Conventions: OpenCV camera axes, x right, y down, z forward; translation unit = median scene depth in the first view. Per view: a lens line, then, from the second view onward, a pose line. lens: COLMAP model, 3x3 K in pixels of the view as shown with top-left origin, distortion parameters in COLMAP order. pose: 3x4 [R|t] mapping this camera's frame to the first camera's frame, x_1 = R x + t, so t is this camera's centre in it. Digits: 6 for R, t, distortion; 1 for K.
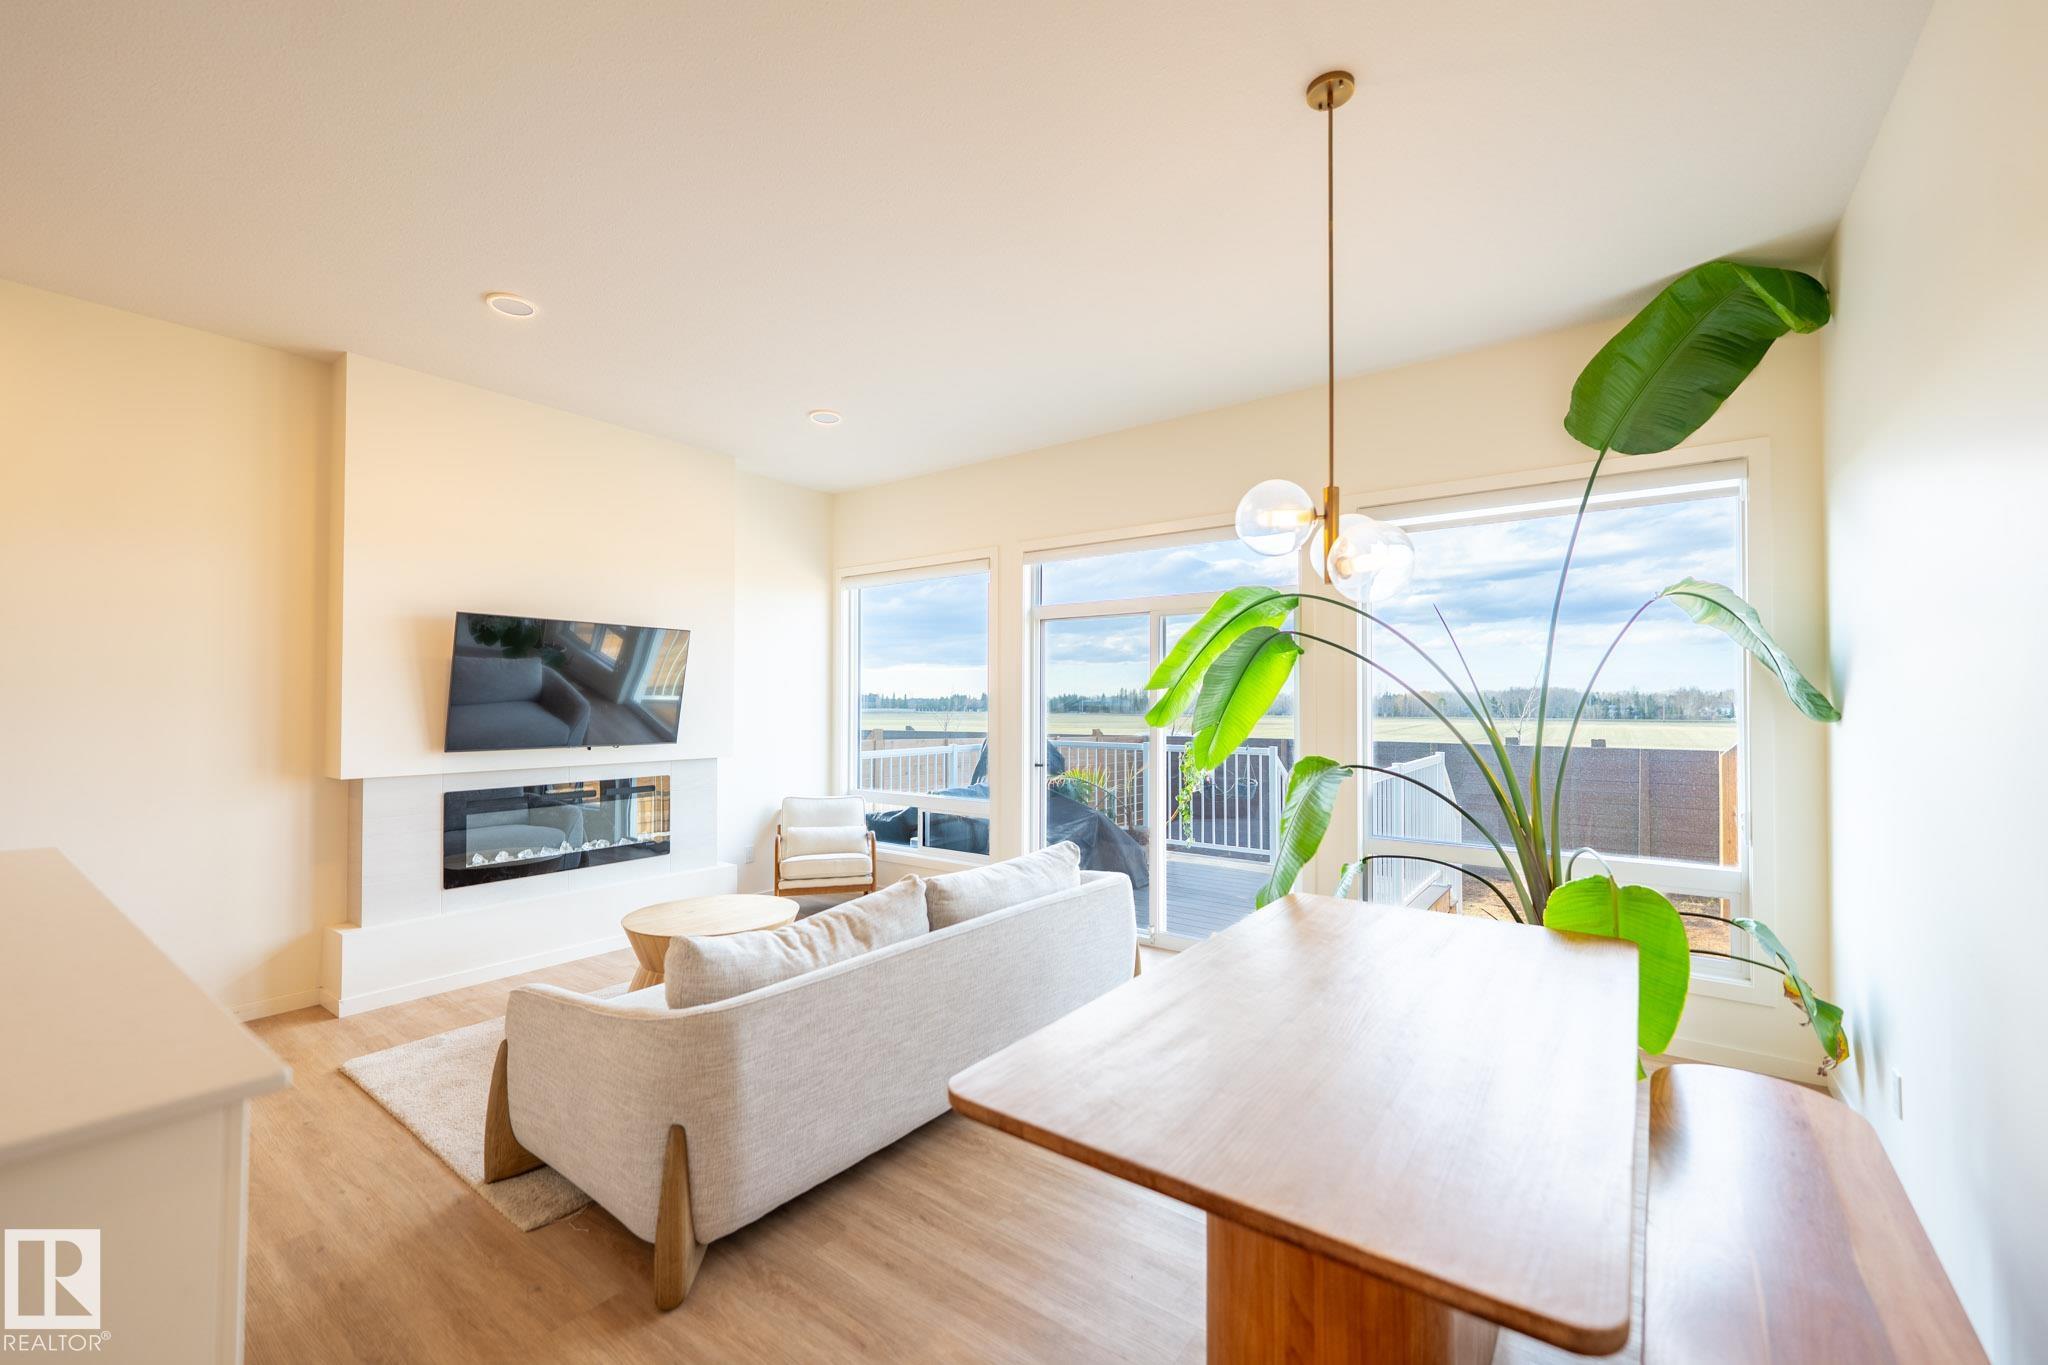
lens RADIAL K [[829.4, 0, 1021.8], [0, 829.4, 689.4], [0, 0, 1]] dist [0.001956, 0.000062]
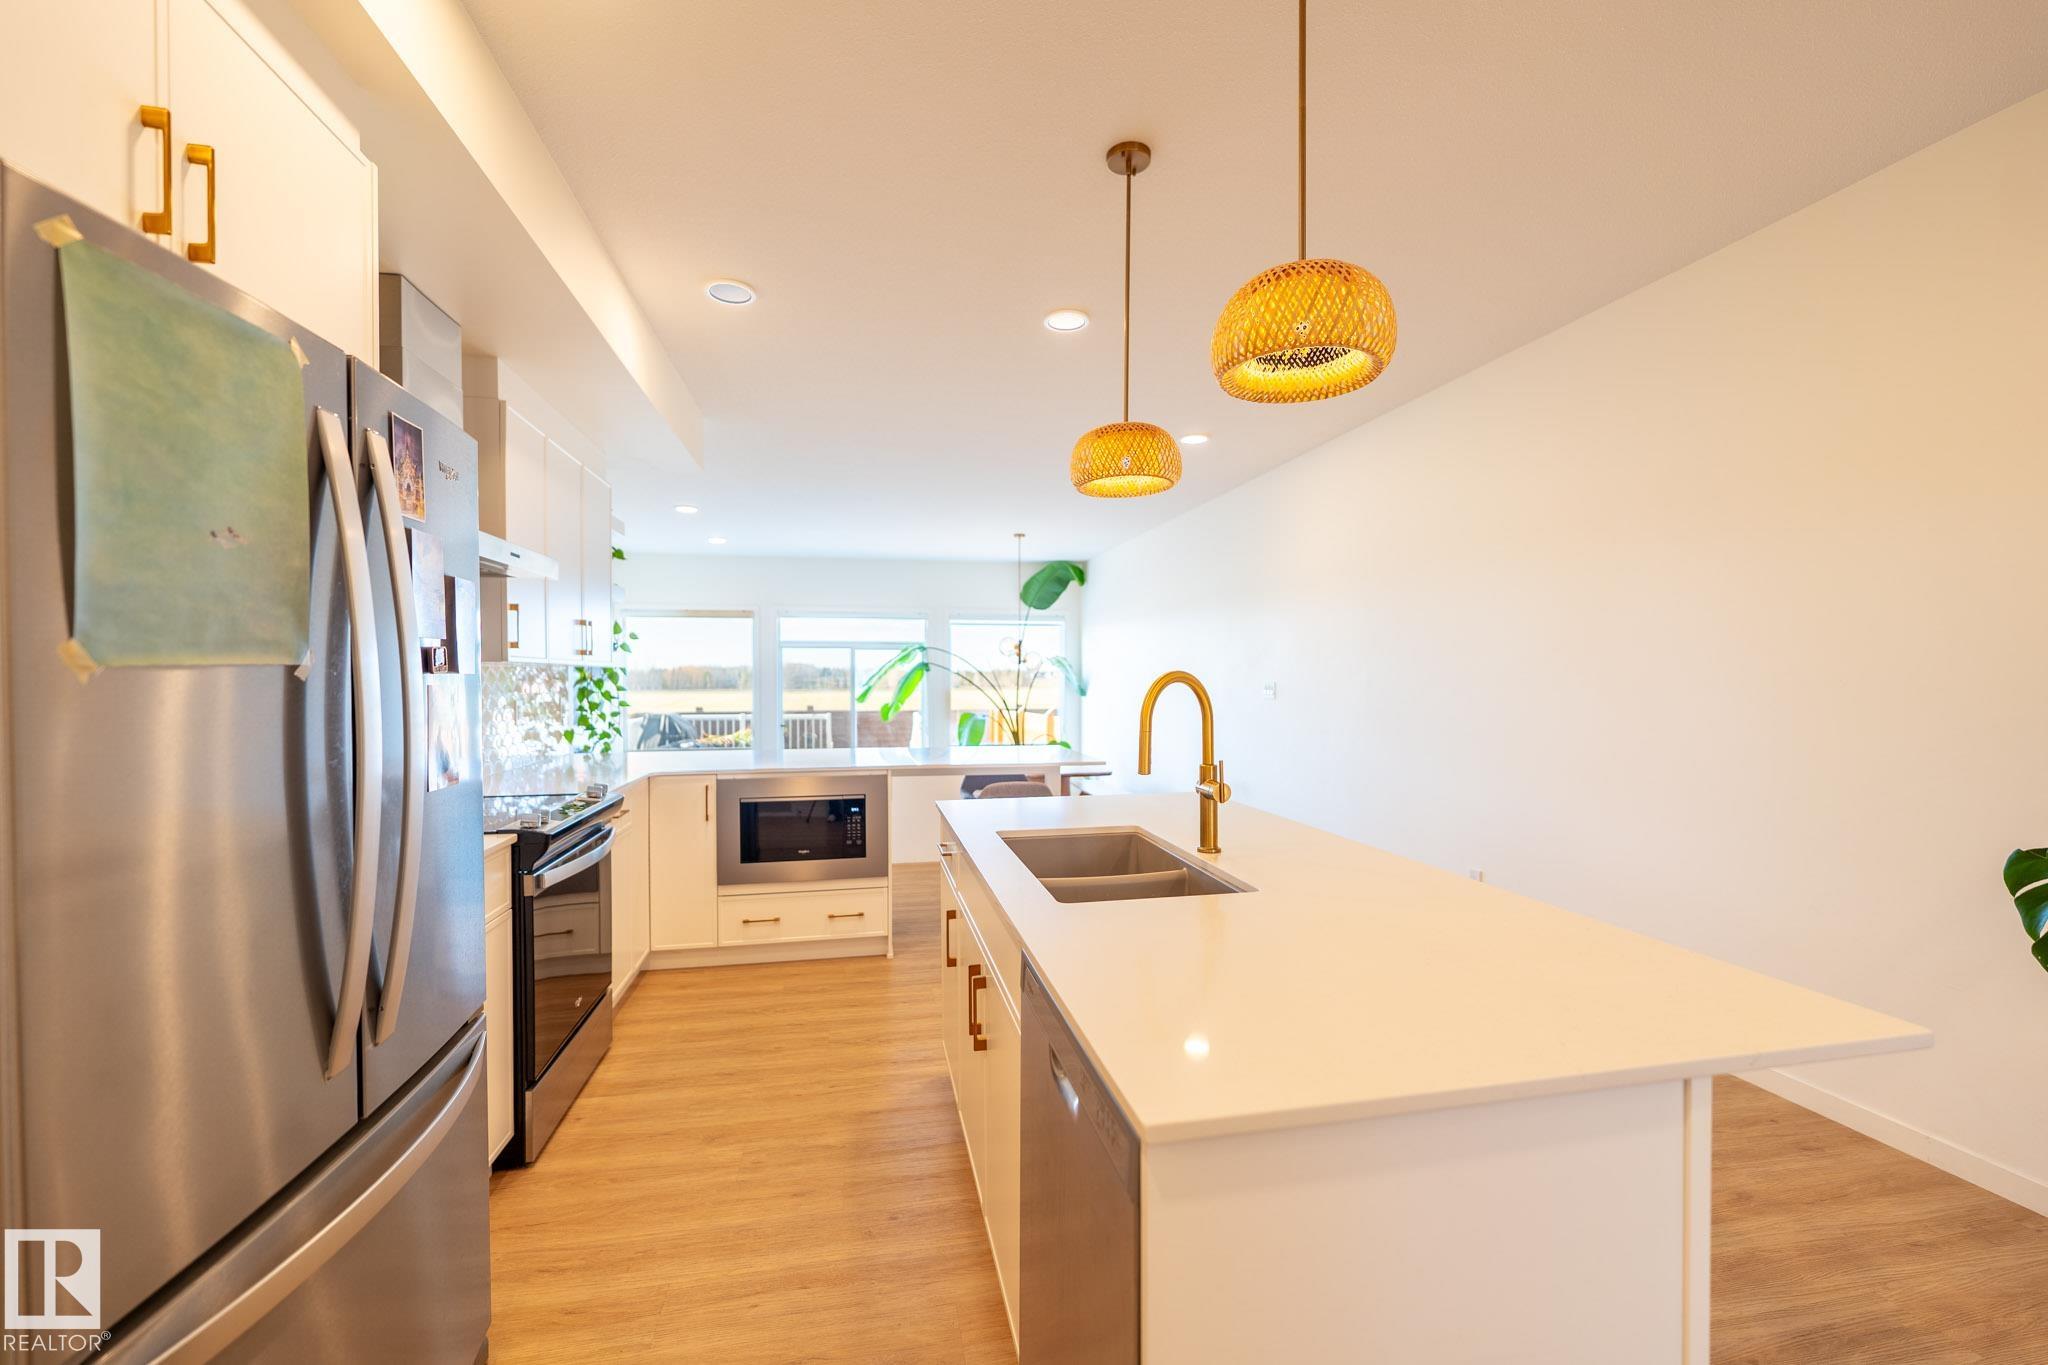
lens RADIAL K [[829.4, 0, 1021.8], [0, 829.4, 689.4], [0, 0, 1]] dist [0.001956, 0.000062]
pose [[0.671098, -0.013874, 0.741239, -1.543990], [-0.009972, 0.999565, 0.027738, -0.073348], [-0.741301, -0.026006, 0.670668, -0.996935]]
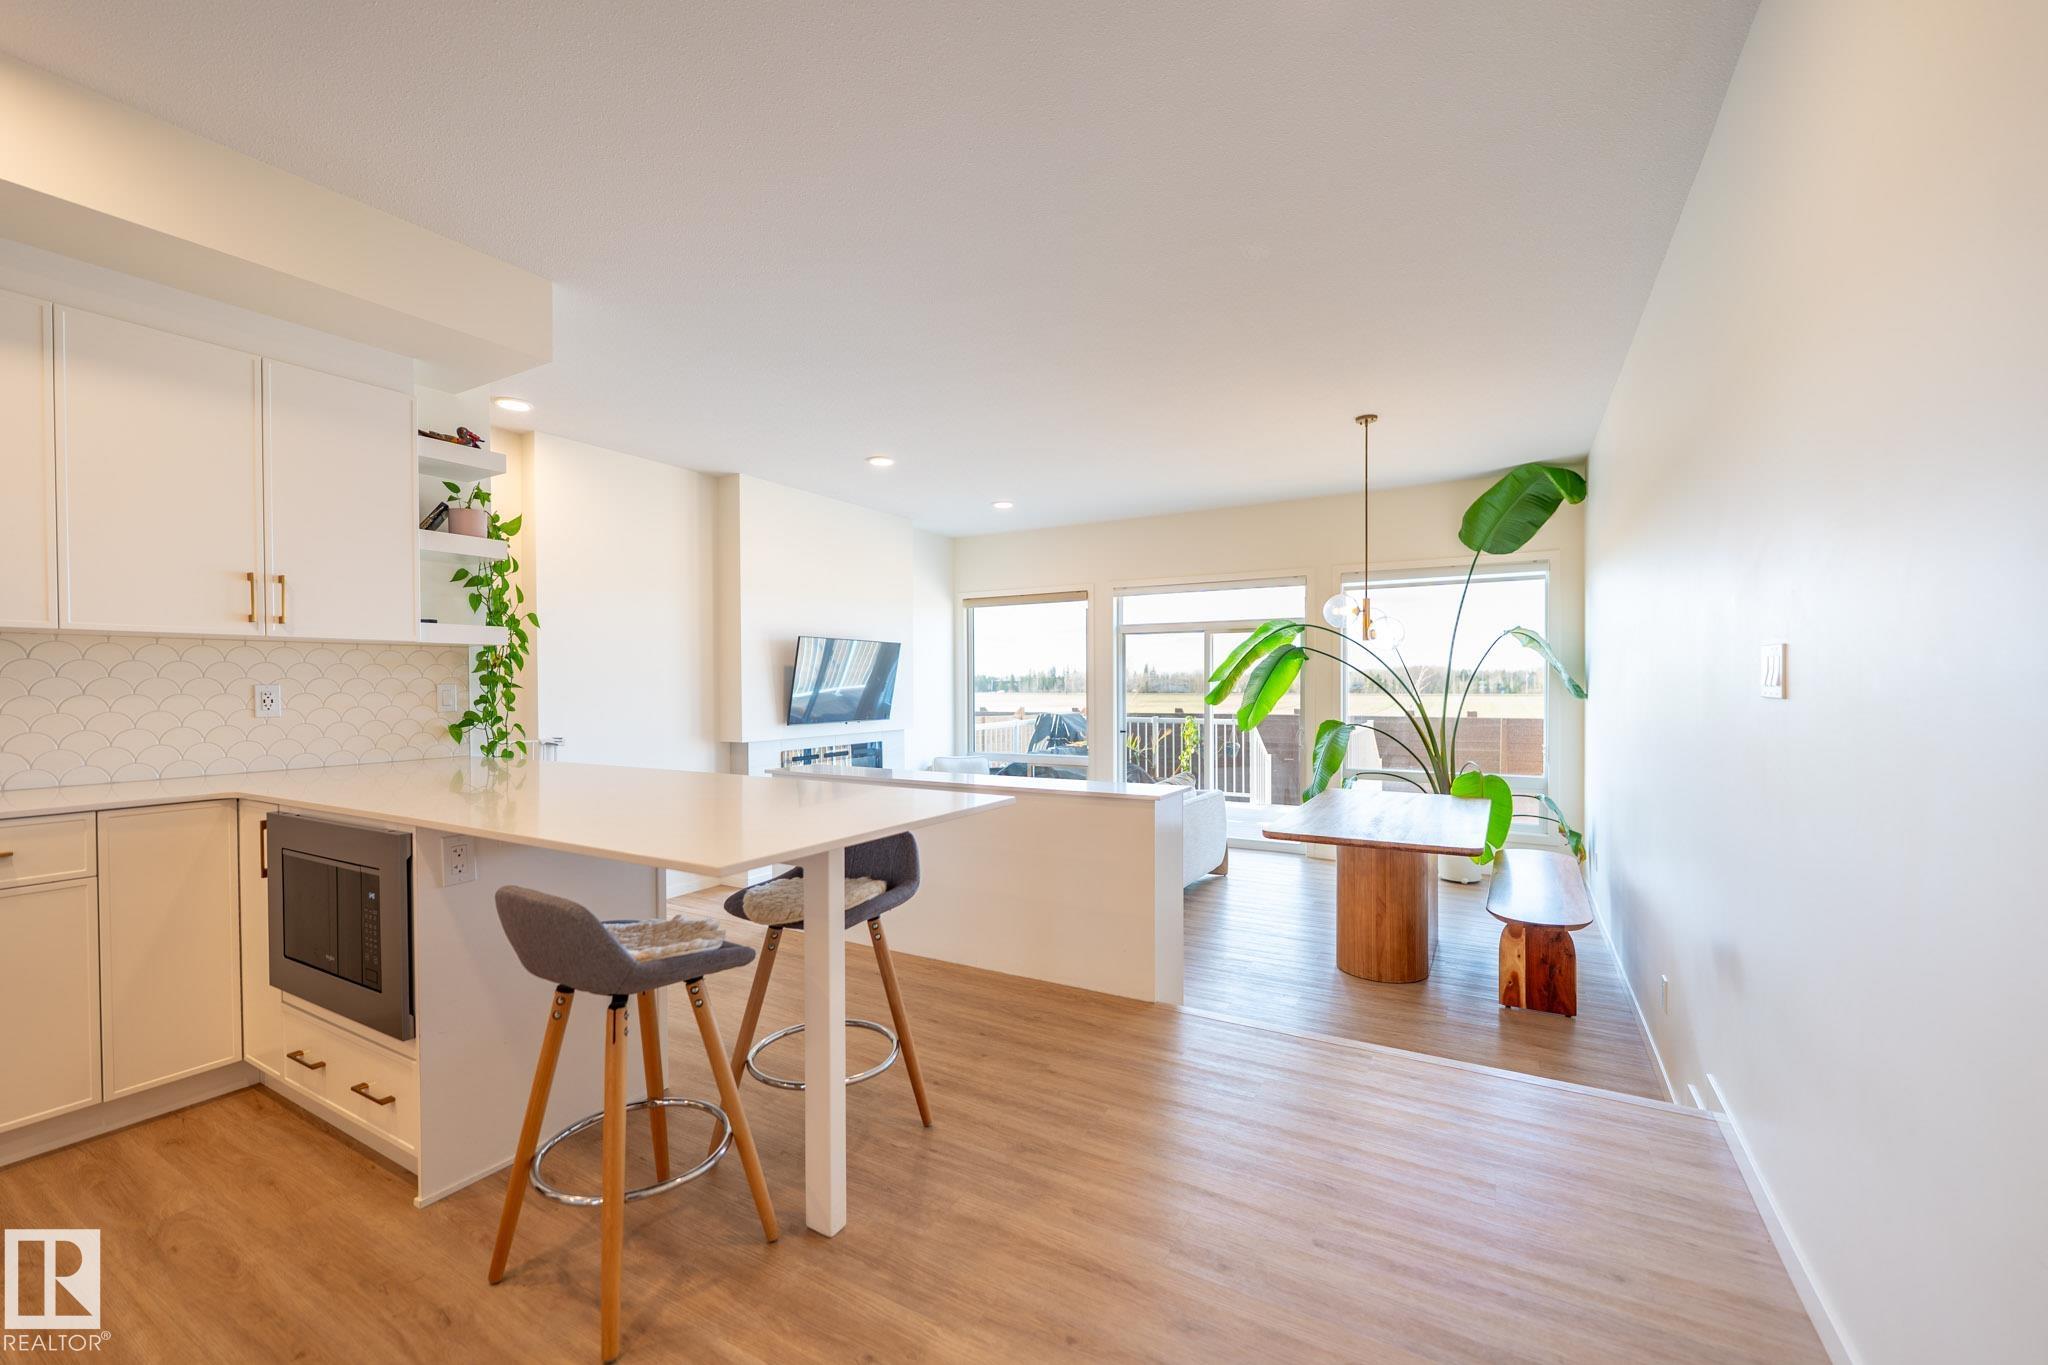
lens RADIAL K [[823.6, 0, 1018.7], [0, 823.6, 692.1], [0, 0, 1]] dist [0.001080, 0.000002]
pose [[0.994449, -0.007839, 0.104931, -0.497690], [0.004884, 0.999585, 0.028390, -0.034898], [-0.105110, -0.027720, 0.994074, -0.702637]]
